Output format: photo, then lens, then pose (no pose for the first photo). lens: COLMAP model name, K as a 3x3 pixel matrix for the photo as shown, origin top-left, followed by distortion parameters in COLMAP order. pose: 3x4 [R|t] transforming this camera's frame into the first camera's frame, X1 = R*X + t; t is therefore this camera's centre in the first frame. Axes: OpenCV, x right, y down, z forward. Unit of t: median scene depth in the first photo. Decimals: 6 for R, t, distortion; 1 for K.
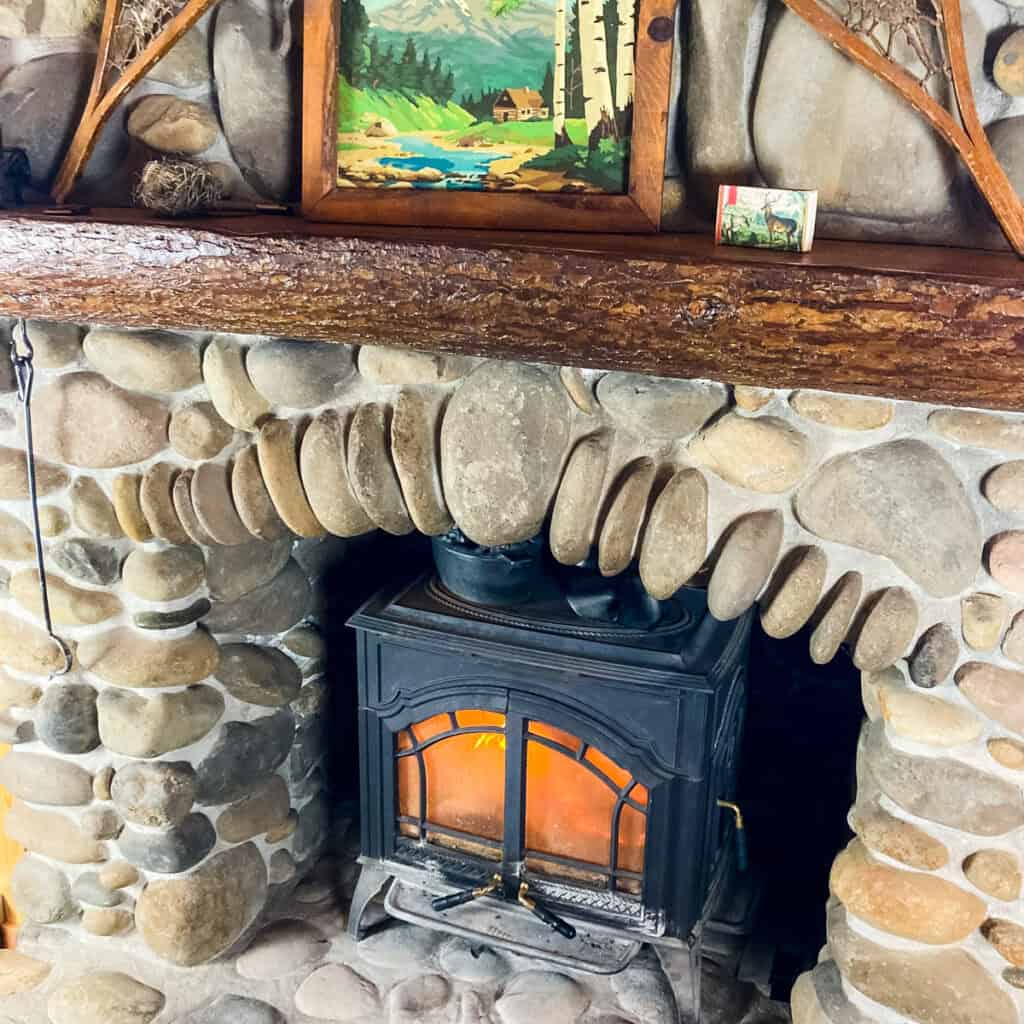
lens RADIAL K [[1113.7, 0, 510.4], [0, 1113.7, 509.6], [0, 0, 1]] dist [0.006800, 0.000000]
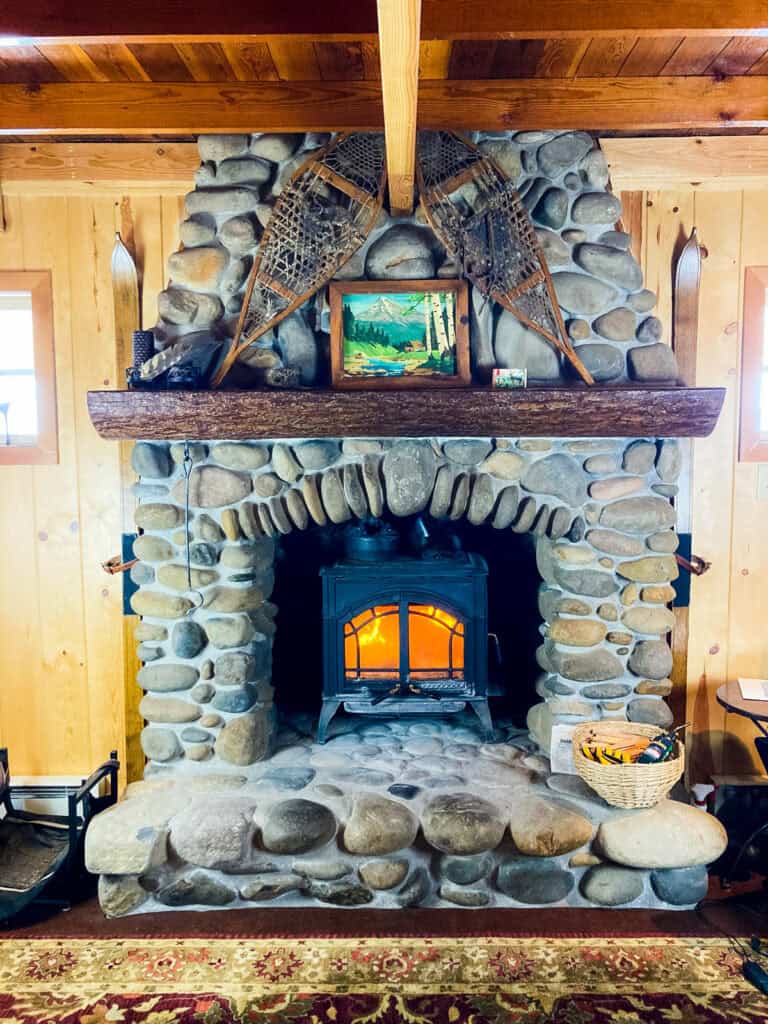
lens RADIAL K [[840.8, 0, 383.0], [0, 840.8, 506.7], [0, 0, 1]] dist [0.103106, -0.000597]
pose [[0.941998, -0.067234, 0.328816, -0.753065], [0.134411, 0.973304, -0.186048, 0.393557], [-0.307529, 0.219453, 0.925887, -0.807755]]
